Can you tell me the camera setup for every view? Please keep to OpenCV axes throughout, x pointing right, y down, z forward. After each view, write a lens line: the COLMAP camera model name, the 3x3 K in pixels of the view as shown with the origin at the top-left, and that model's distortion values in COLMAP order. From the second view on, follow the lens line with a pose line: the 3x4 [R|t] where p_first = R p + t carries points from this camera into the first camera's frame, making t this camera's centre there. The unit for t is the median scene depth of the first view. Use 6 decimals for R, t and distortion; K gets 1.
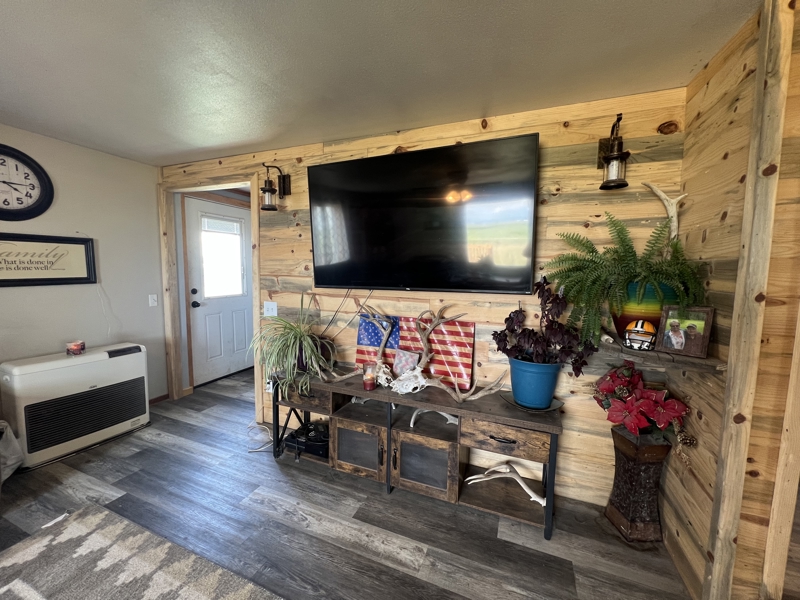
lens RADIAL K [[320.9, 0, 394.7], [0, 320.9, 297.6], [0, 0, 1]] dist [0.002063, -0.000072]
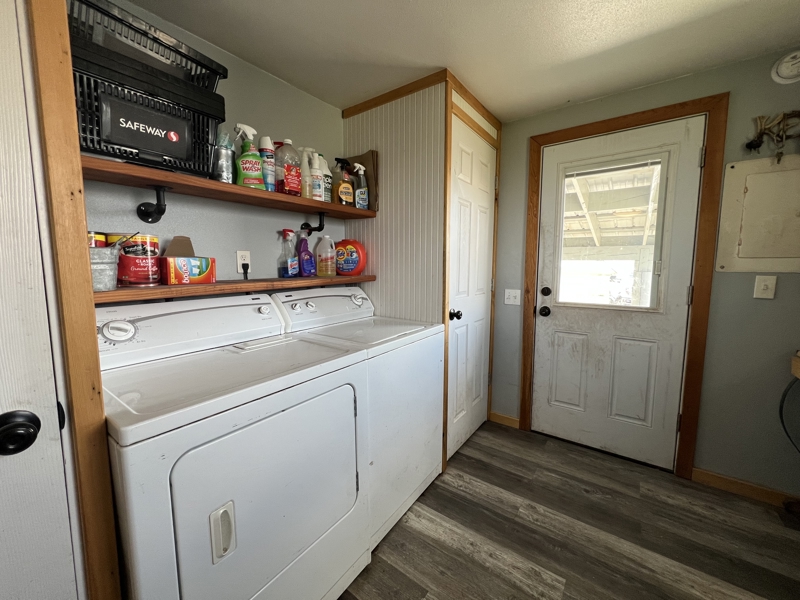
lens RADIAL K [[320.9, 0, 395.1], [0, 320.9, 296.5], [0, 0, 1]] dist [0.002063, -0.000072]
pose [[0.969139, 0.014346, -0.246098, -1.151970], [-0.011415, 0.999846, 0.013331, -0.022026], [0.246251, -0.010110, 0.969153, 0.432175]]
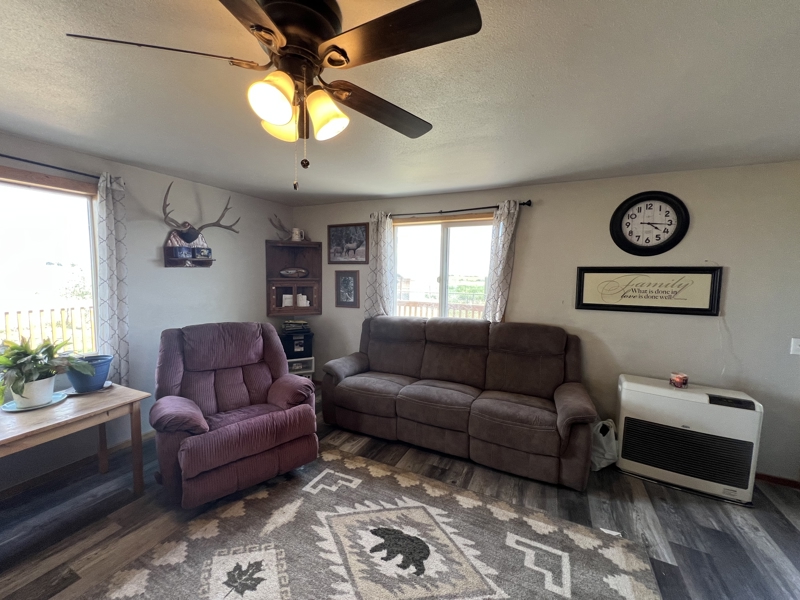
lens RADIAL K [[320.9, 0, 397.9], [0, 320.9, 298.3], [0, 0, 1]] dist [0.002063, -0.000072]
pose [[-0.060363, 0.068748, -0.995806, 0.020745], [-0.109338, 0.991167, 0.075056, -0.074140], [0.992170, 0.113410, -0.052313, 0.179209]]
